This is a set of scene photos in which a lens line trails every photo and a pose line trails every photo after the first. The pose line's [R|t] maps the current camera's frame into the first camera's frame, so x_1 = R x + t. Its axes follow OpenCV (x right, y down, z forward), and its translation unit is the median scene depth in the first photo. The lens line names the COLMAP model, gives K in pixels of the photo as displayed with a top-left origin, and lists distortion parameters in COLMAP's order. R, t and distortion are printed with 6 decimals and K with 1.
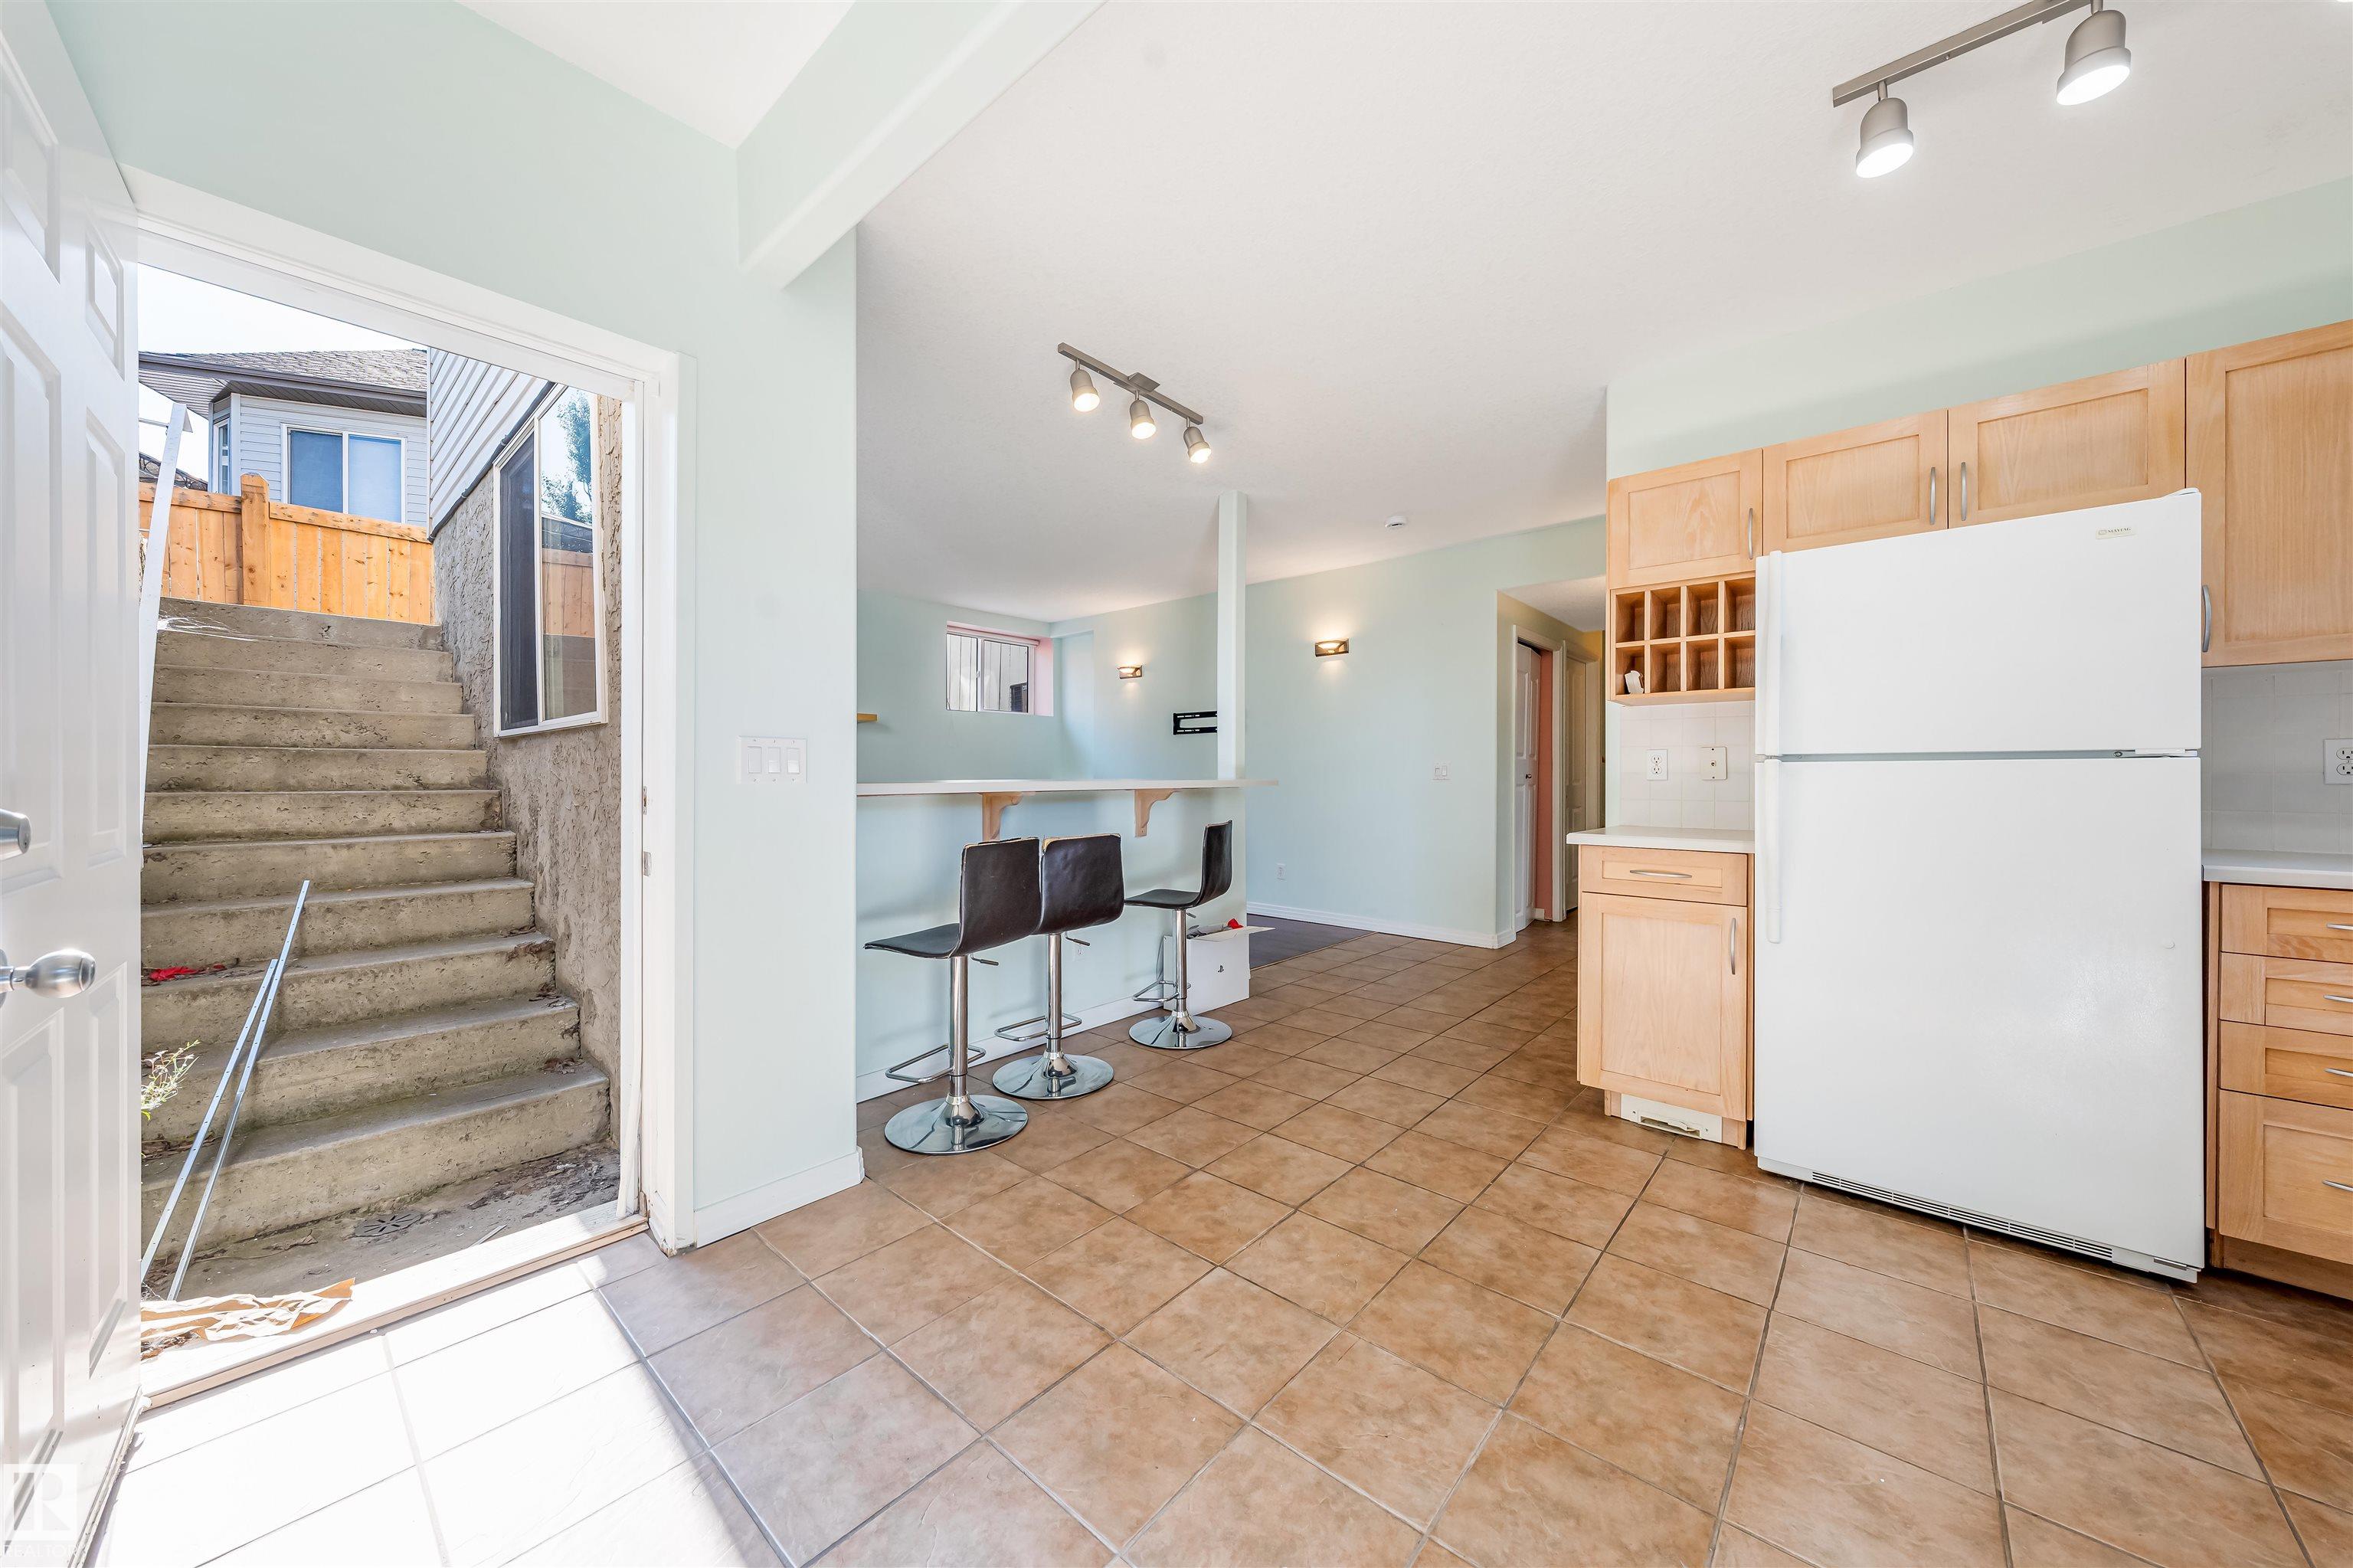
lens RADIAL K [[824.5, 0, 1172.7], [0, 824.5, 774.2], [0, 0, 1]] dist [-0.002283, -0.000128]
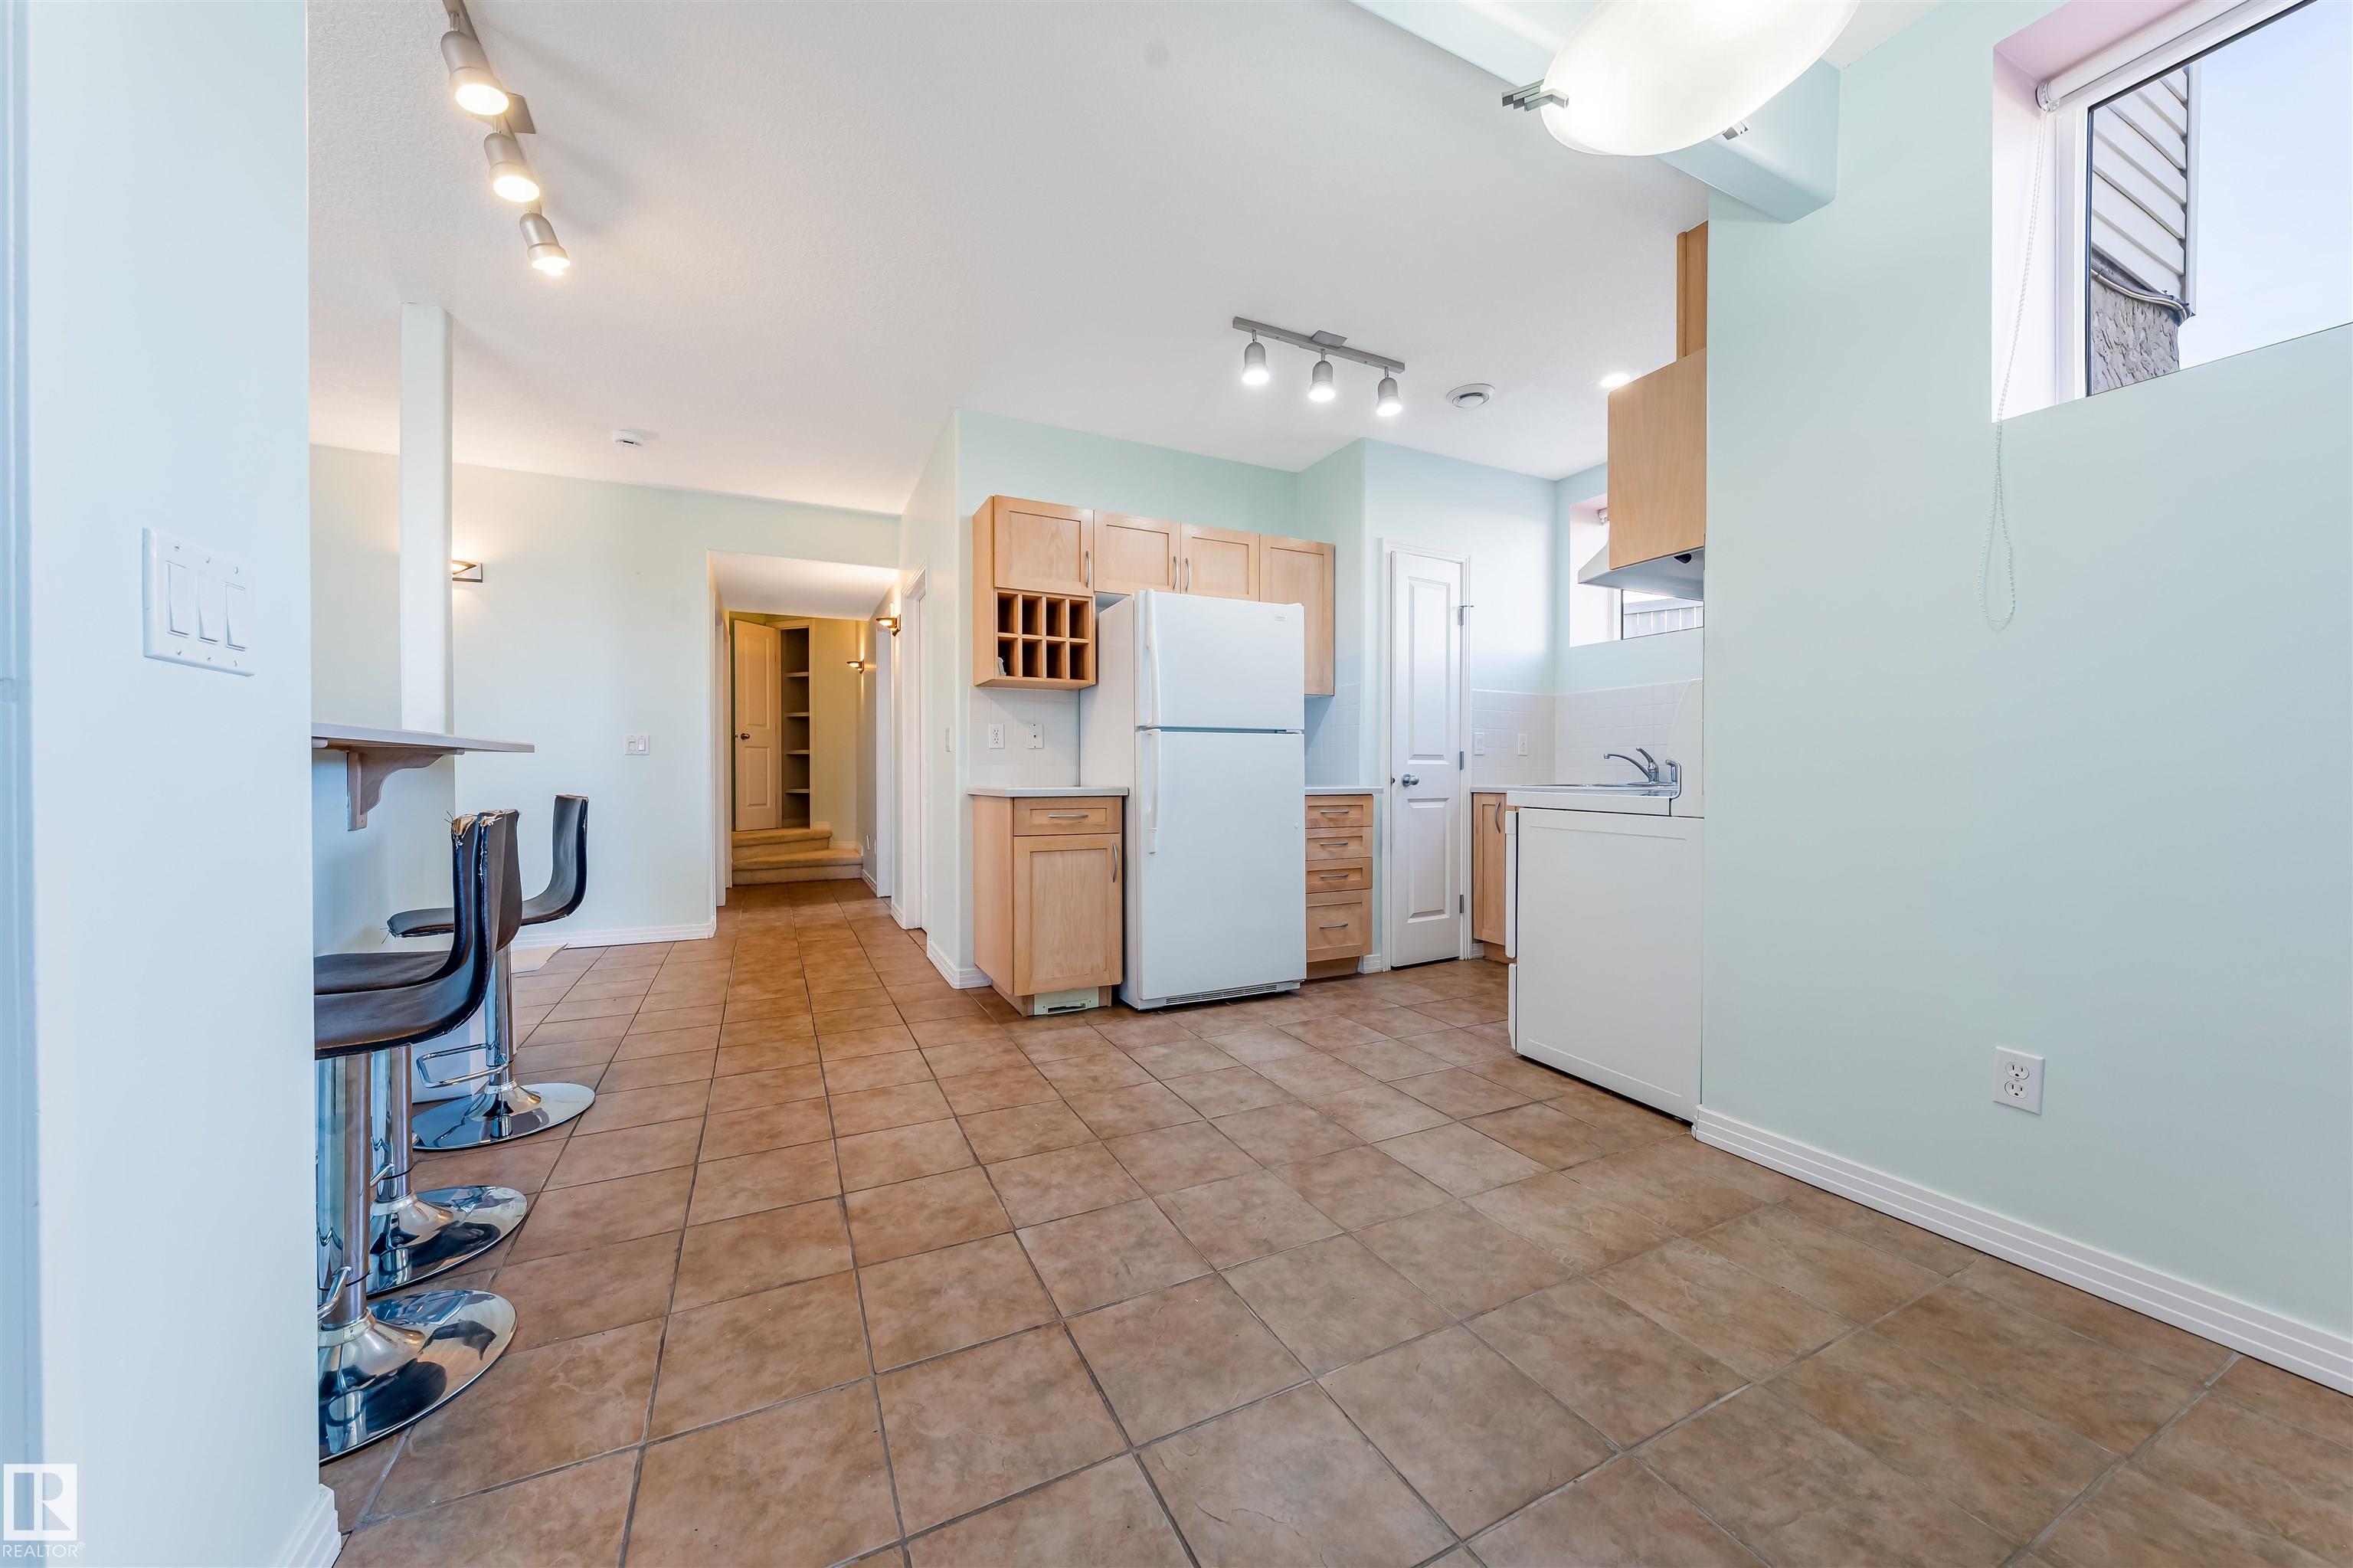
lens RADIAL K [[824.5, 0, 1171.6], [0, 824.5, 781.7], [0, 0, 1]] dist [-0.002283, -0.000128]
pose [[0.385825, -0.012113, 0.922492, -0.657287], [-0.000161, 0.999913, 0.013197, 0.060049], [-0.922572, -0.005241, 0.385790, 0.415187]]
